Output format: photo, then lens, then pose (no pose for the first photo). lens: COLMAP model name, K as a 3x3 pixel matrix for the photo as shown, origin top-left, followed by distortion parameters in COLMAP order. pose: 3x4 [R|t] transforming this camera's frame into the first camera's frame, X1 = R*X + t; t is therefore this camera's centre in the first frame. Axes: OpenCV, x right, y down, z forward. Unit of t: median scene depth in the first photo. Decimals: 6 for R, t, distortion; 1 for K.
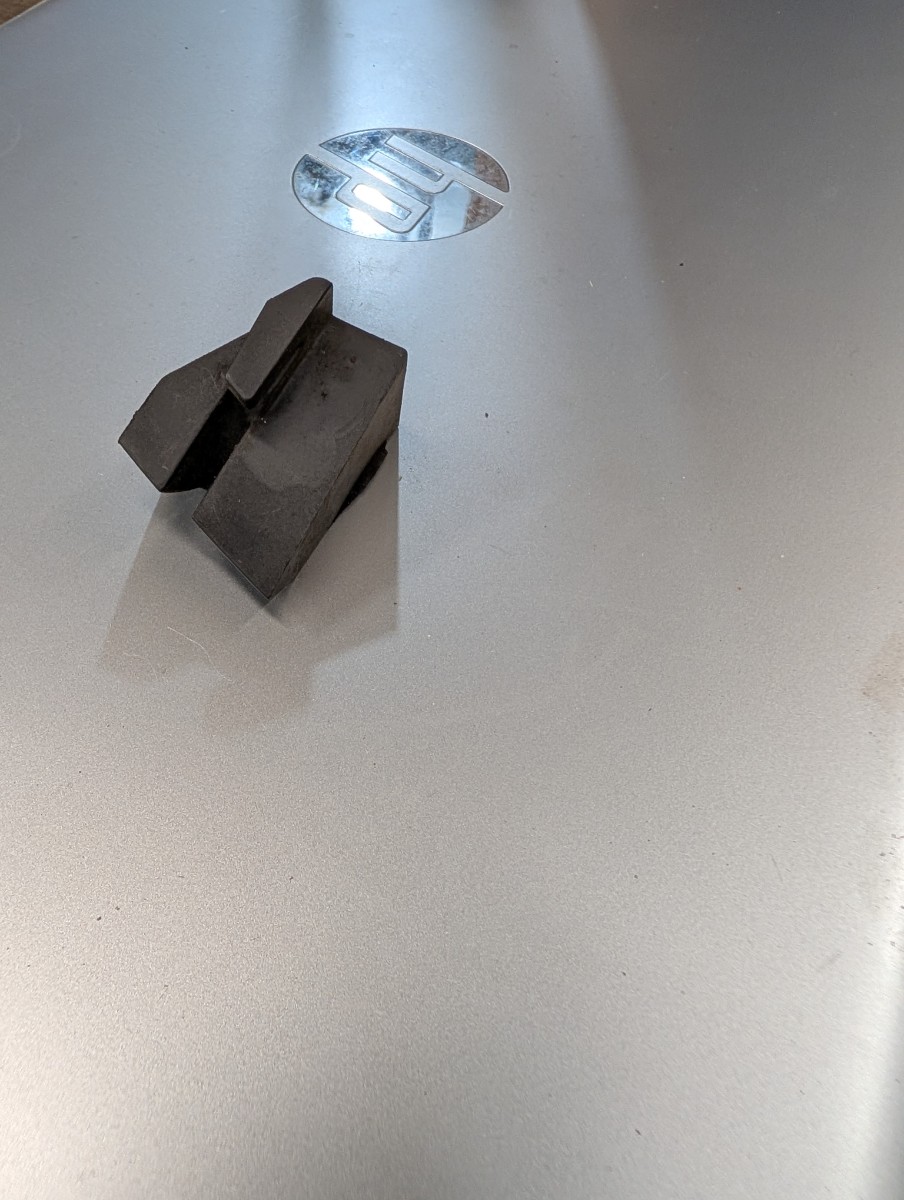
lens RADIAL K [[416.2, 0, 482.4], [0, 416.2, 600.9], [0, 0, 1]] dist [0.001973, 0.000308]
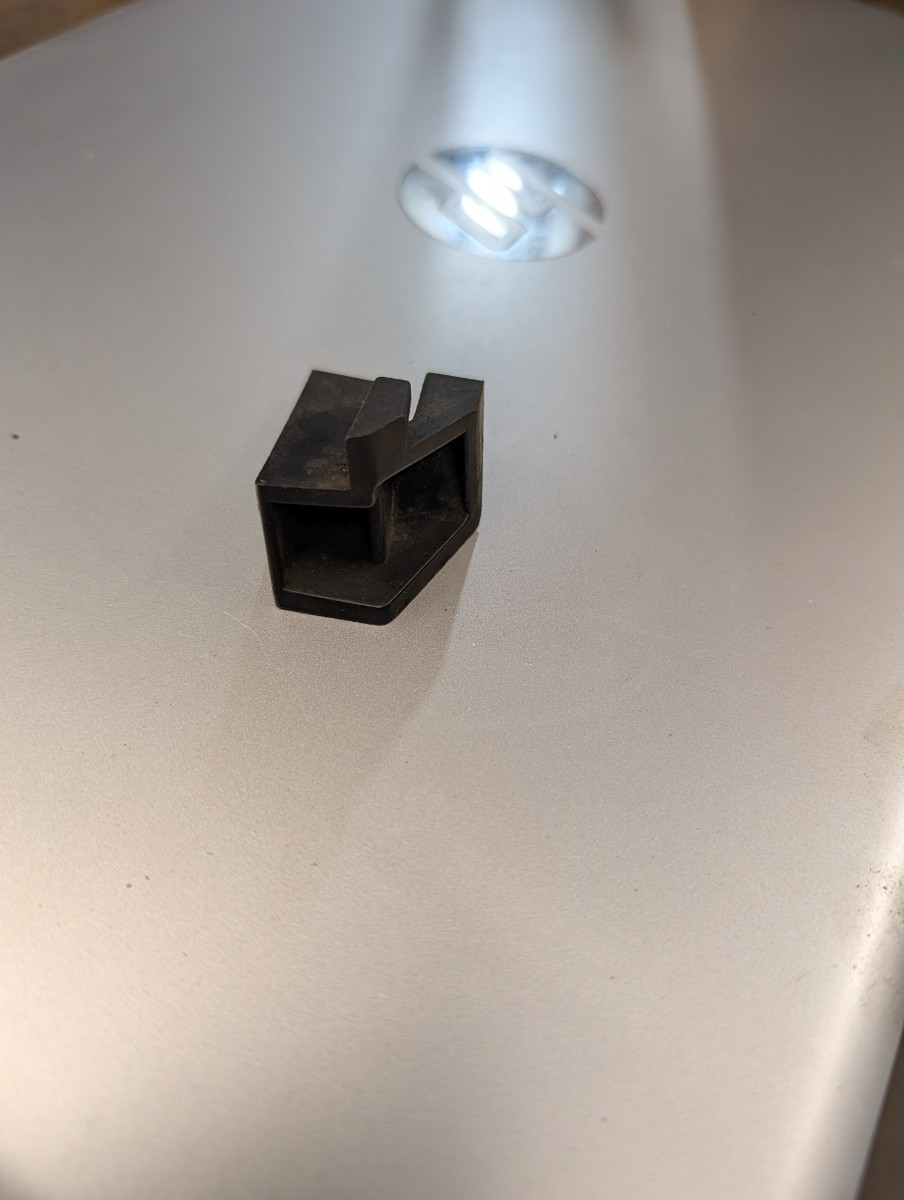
lens RADIAL K [[841.8, 0, 450.2], [0, 841.8, 602.0], [0, 0, 1]] dist [-0.050797, -0.000713]
pose [[0.970648, 0.107773, -0.215007, 0.253865], [-0.122740, 0.990773, -0.057481, 0.107931], [0.206828, 0.082184, 0.974919, -1.055599]]
